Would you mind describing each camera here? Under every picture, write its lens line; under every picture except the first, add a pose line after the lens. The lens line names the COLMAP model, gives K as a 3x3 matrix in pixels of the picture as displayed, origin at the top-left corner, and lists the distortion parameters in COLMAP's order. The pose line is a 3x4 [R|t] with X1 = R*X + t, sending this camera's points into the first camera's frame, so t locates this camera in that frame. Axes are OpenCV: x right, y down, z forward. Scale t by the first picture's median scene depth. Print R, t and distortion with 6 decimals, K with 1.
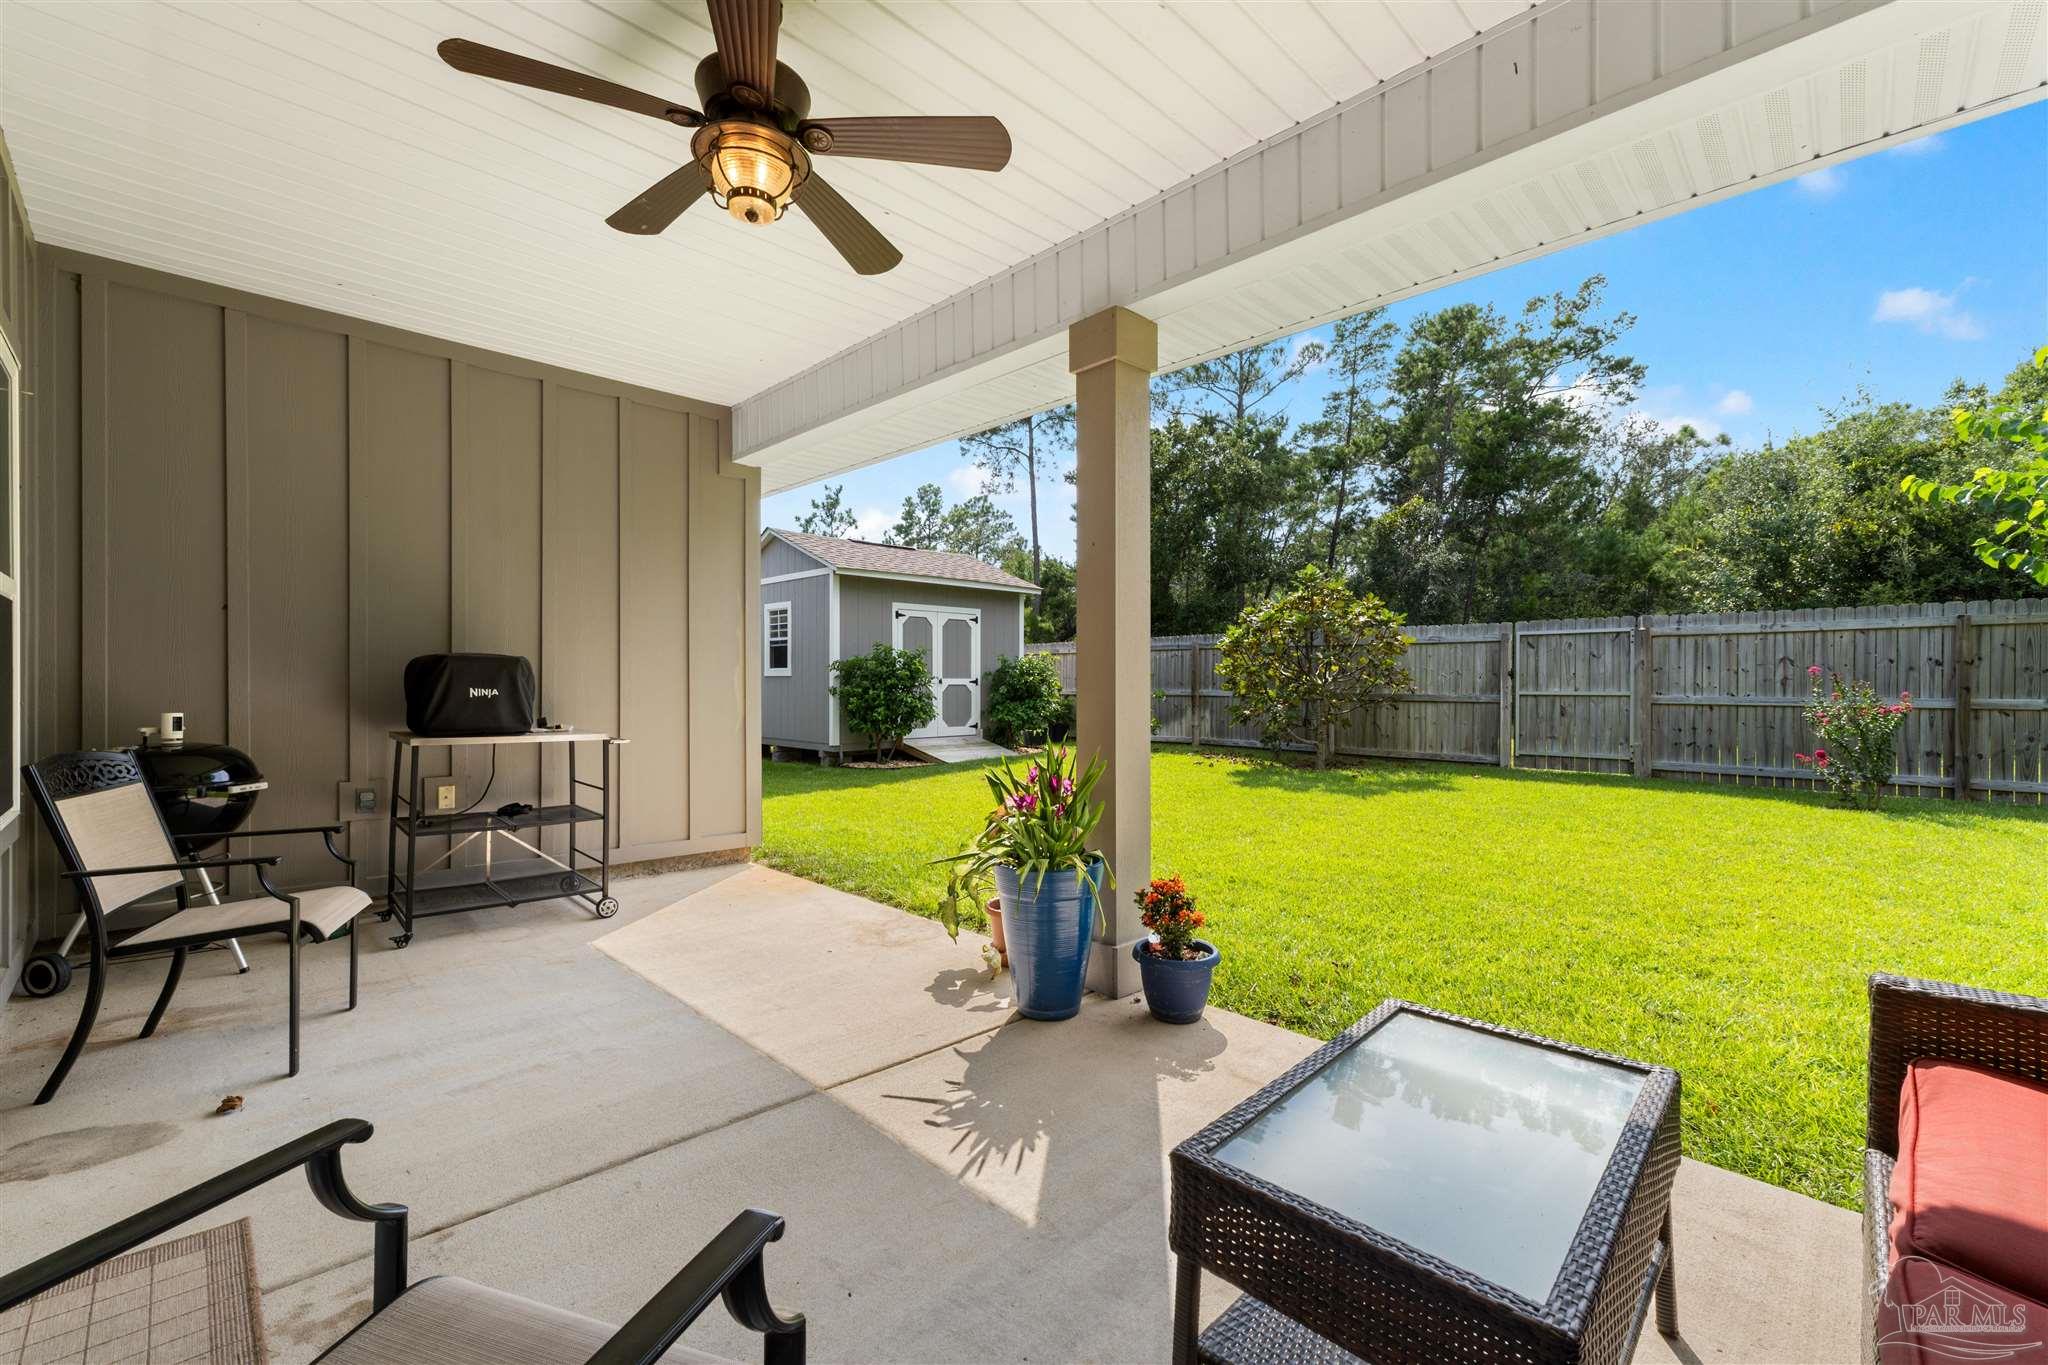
lens RADIAL K [[864.3, 0, 1022.7], [0, 864.3, 680.6], [0, 0, 1]] dist [-0.000618, -0.000023]
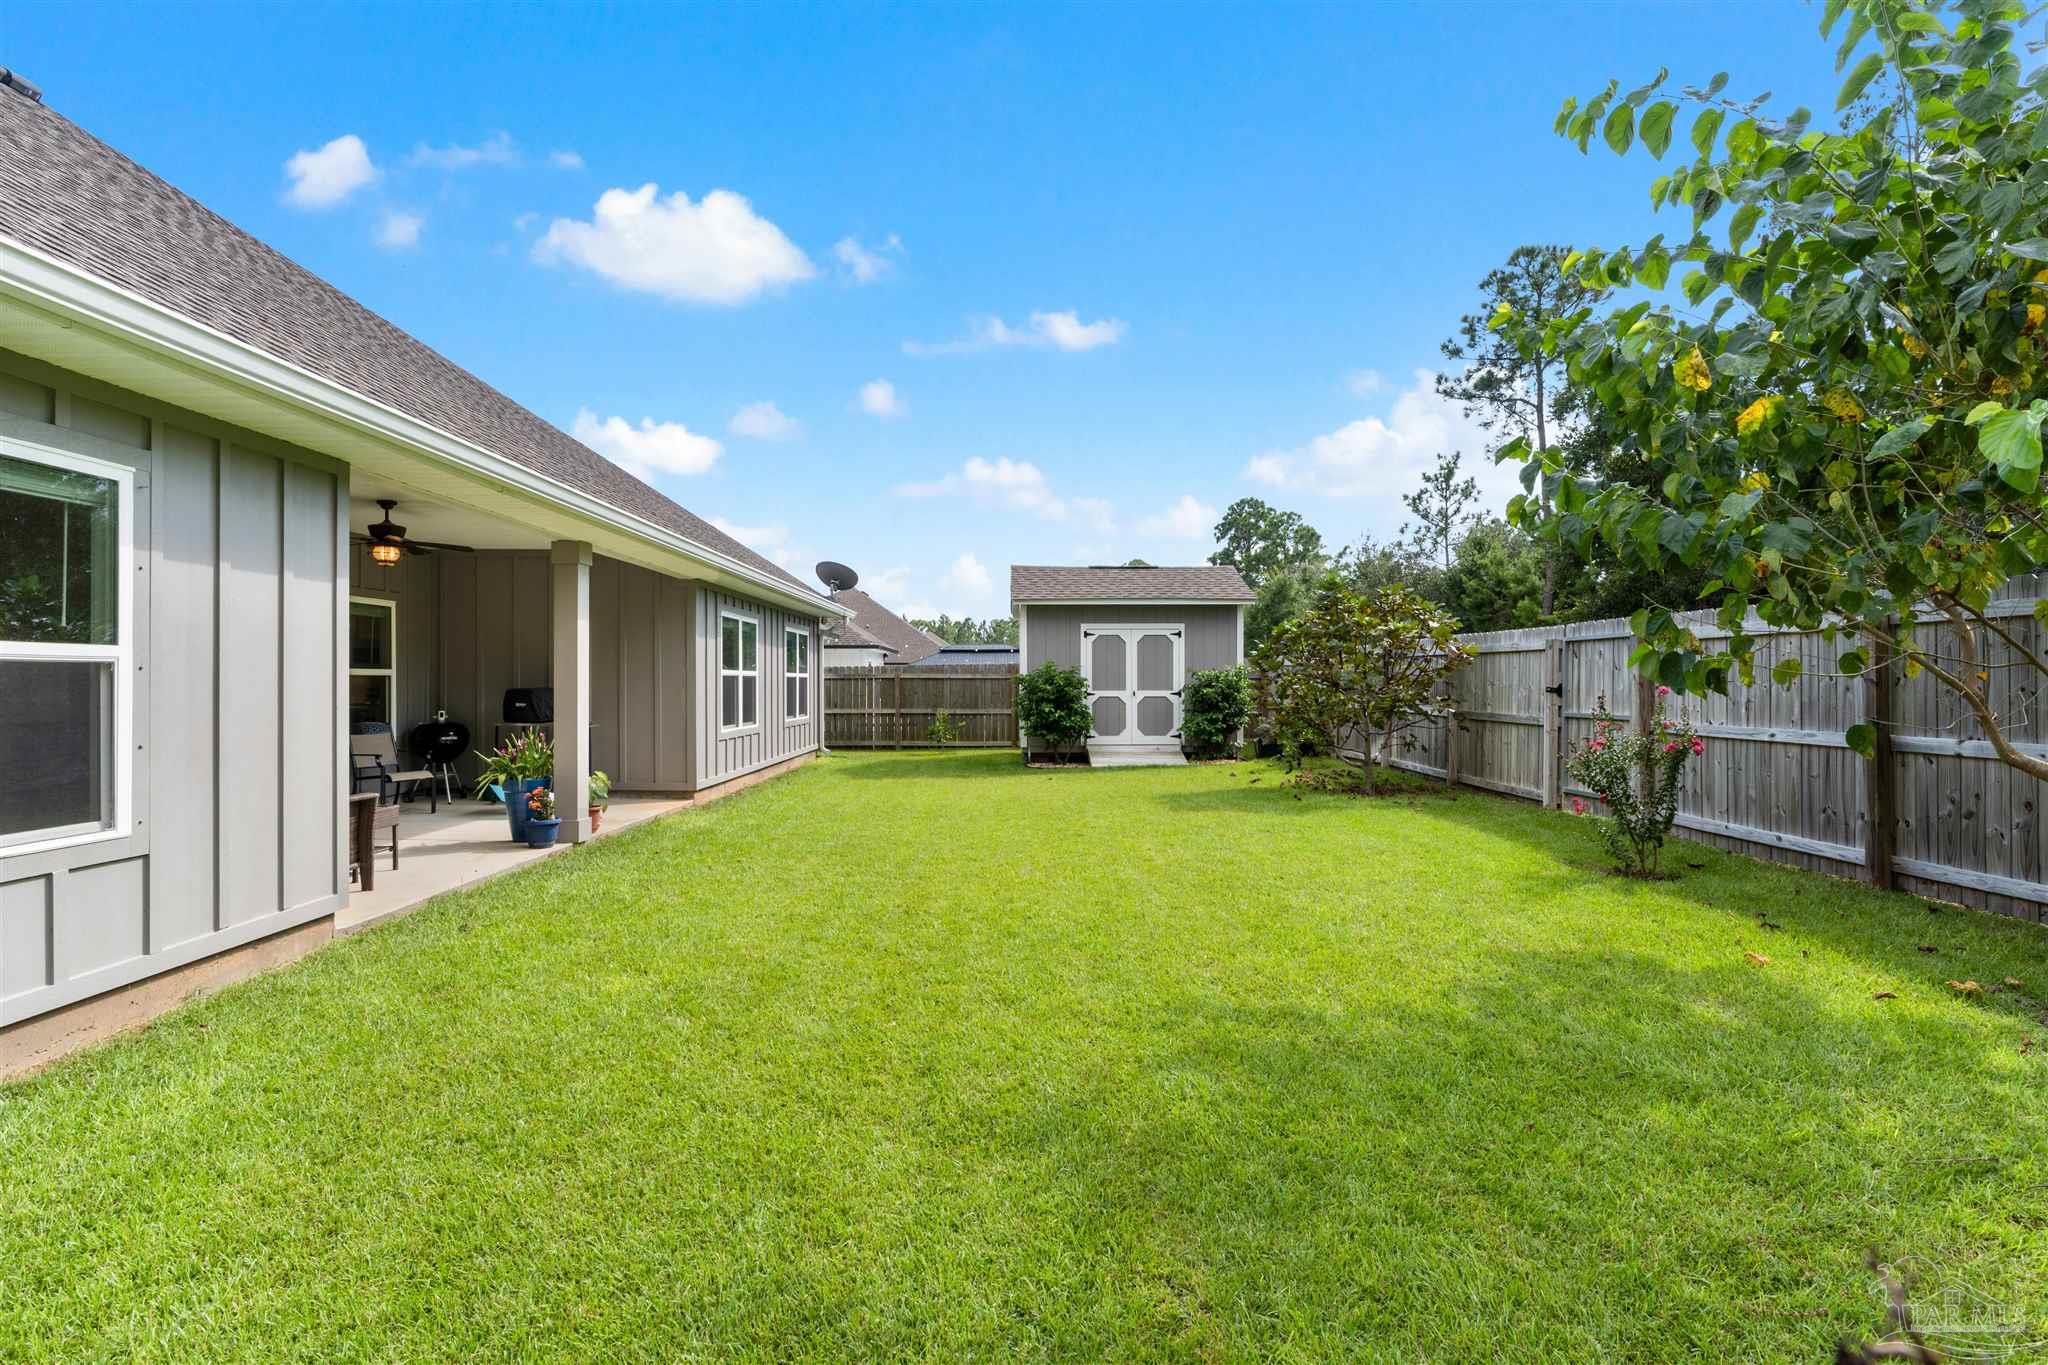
lens RADIAL K [[1054.7, 0, 1028.5], [0, 1054.7, 680.1], [0, 0, 1]] dist [-0.000439, 0.000005]
pose [[0.717059, -0.001963, -0.697010, 0.714723], [0.000193, 0.999997, -0.002618, -0.012200], [0.697012, 0.001743, 0.717057, -0.036813]]
